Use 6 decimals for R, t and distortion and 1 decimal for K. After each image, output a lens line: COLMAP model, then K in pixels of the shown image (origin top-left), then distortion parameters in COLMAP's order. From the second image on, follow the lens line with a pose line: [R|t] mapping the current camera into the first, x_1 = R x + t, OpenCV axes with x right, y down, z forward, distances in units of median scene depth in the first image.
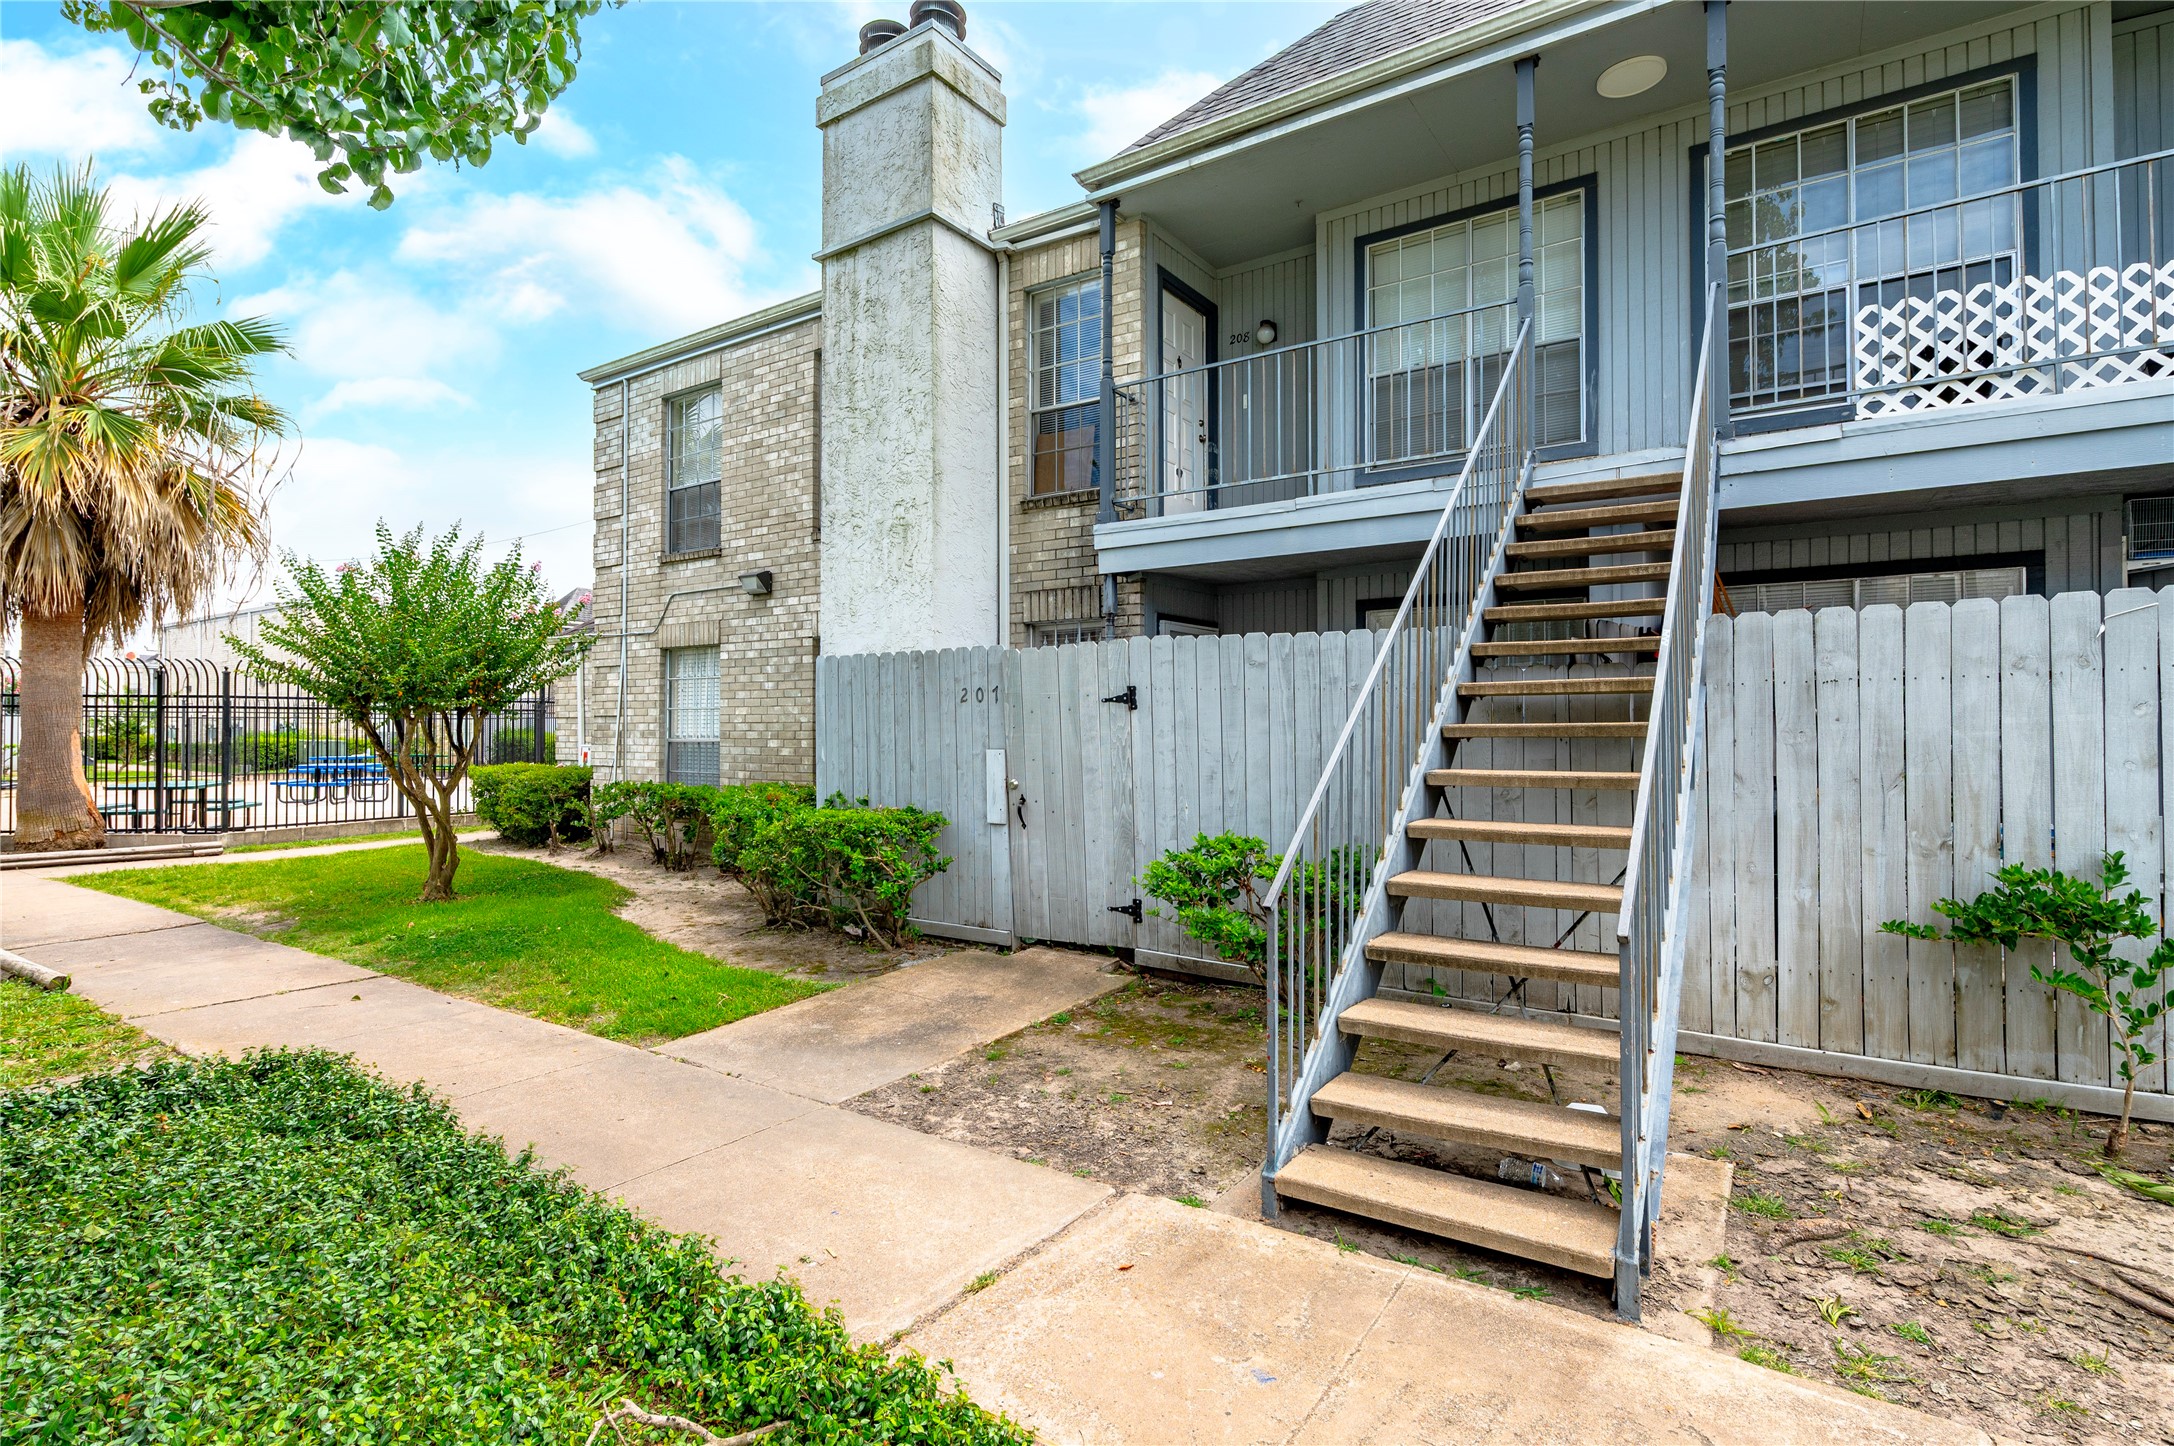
lens RADIAL K [[1032.6, 0, 1005.6], [0, 1032.6, 726.8], [0, 0, 1]] dist [-0.007723, -0.001657]
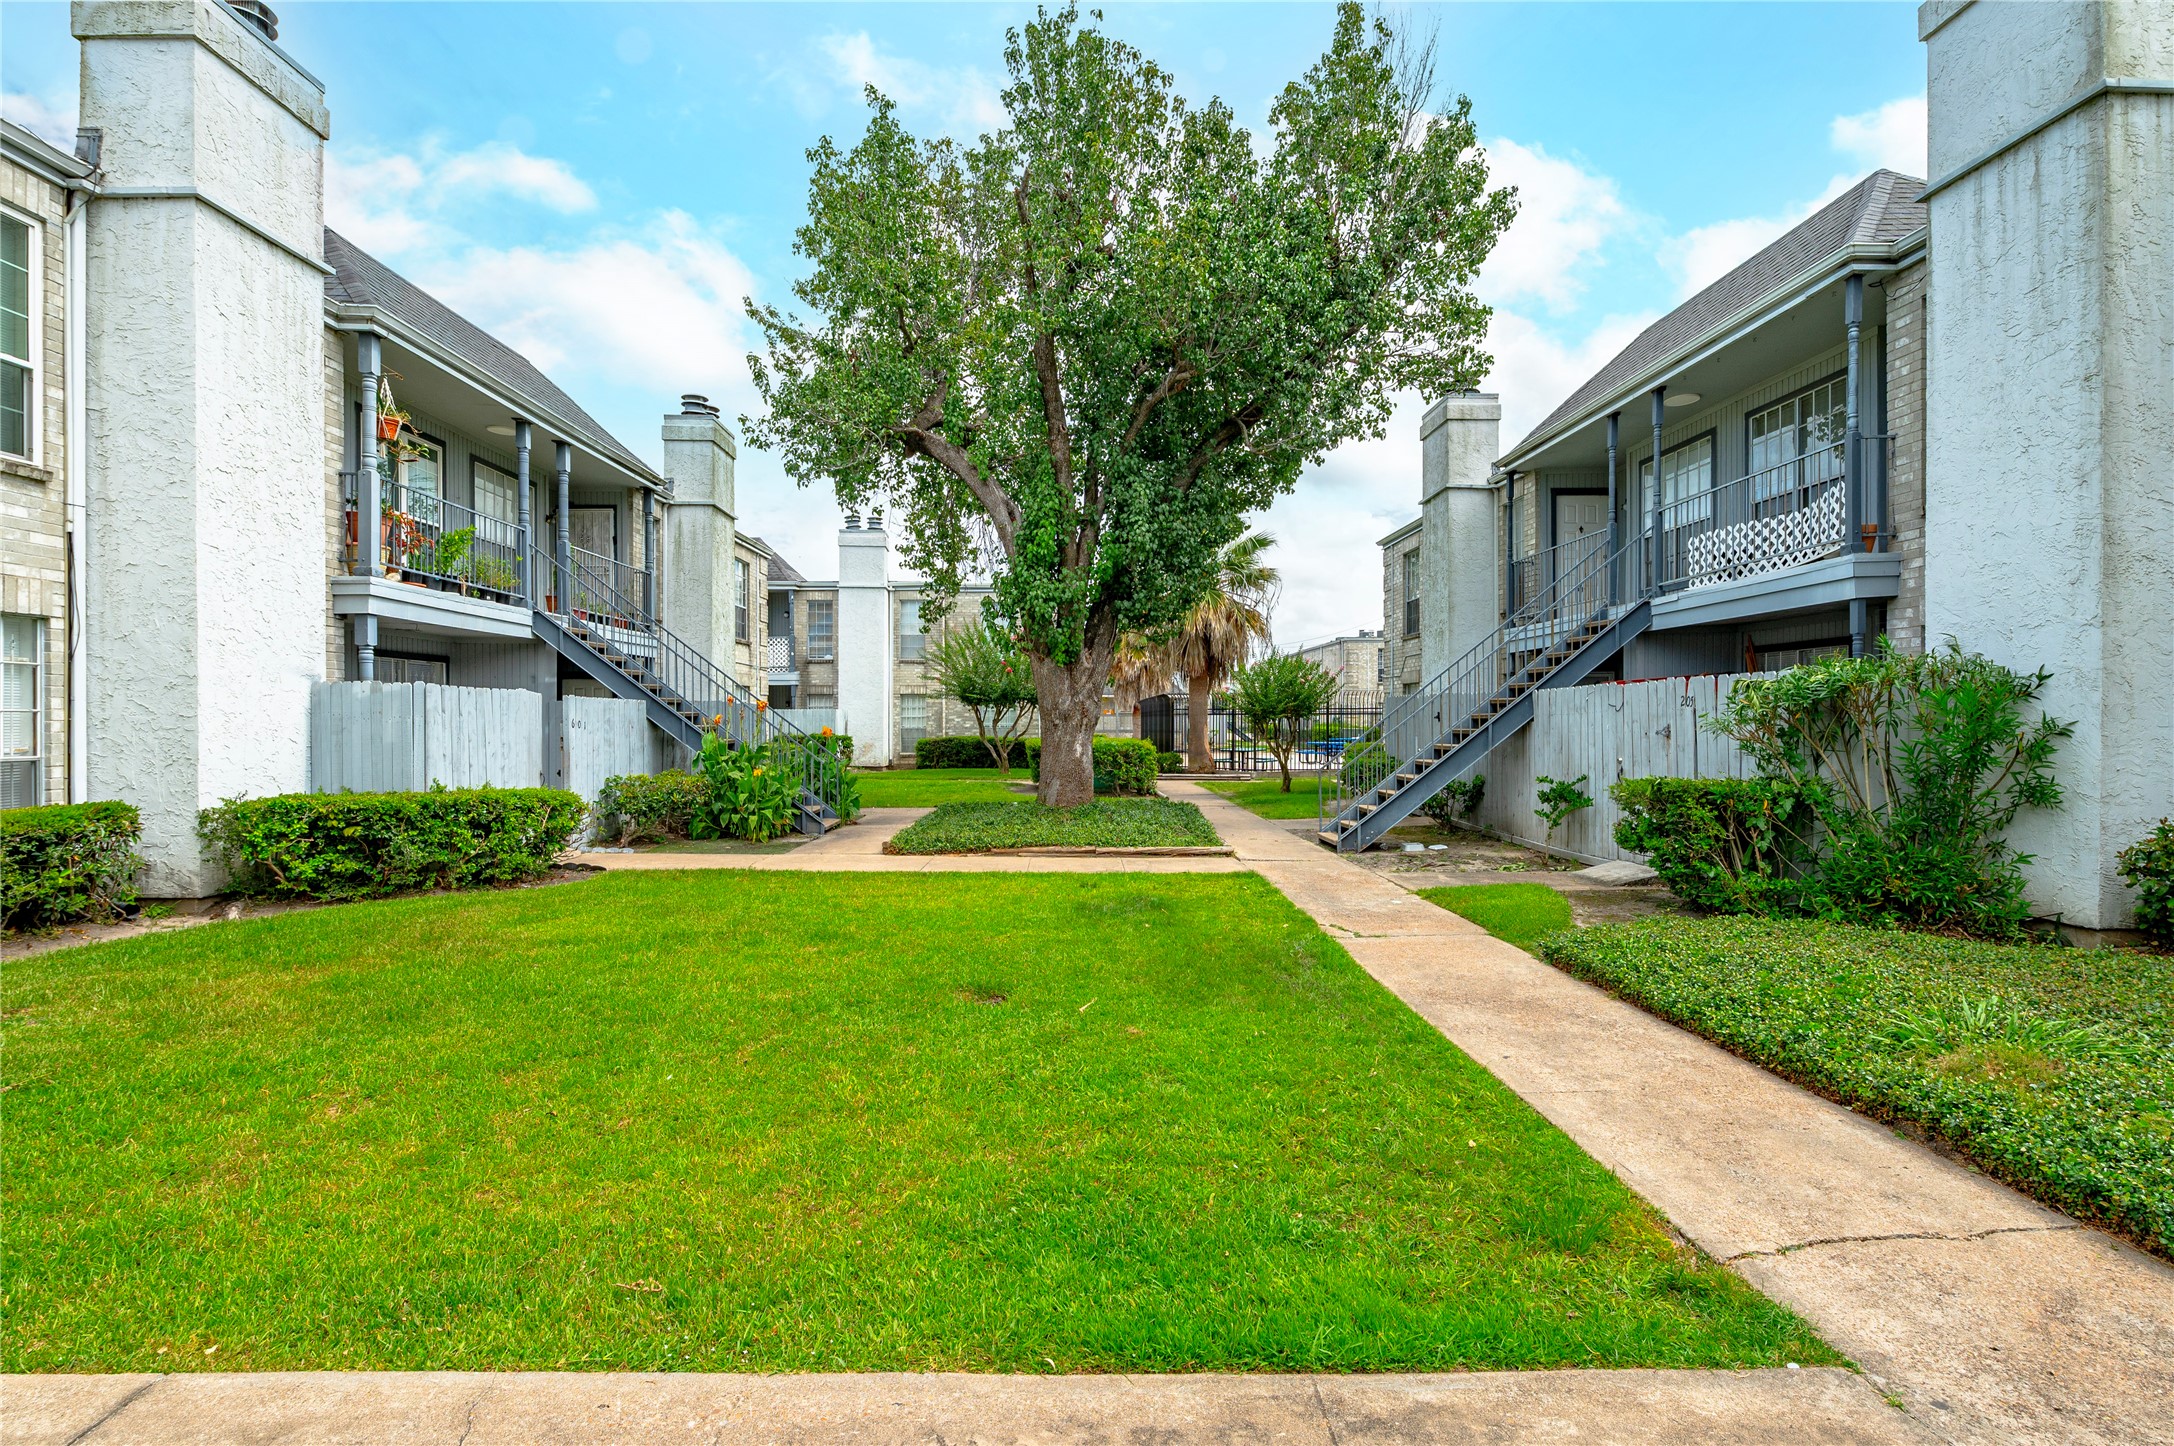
lens RADIAL K [[1032.6, 0, 1087.1], [0, 1032.6, 723.9], [0, 0, 1]] dist [-0.007723, -0.001657]
pose [[0.577709, 0.012825, -0.816142, 1.211869], [-0.008579, 0.999917, 0.009640, -0.022355], [0.816197, 0.001432, 0.577771, -0.809861]]
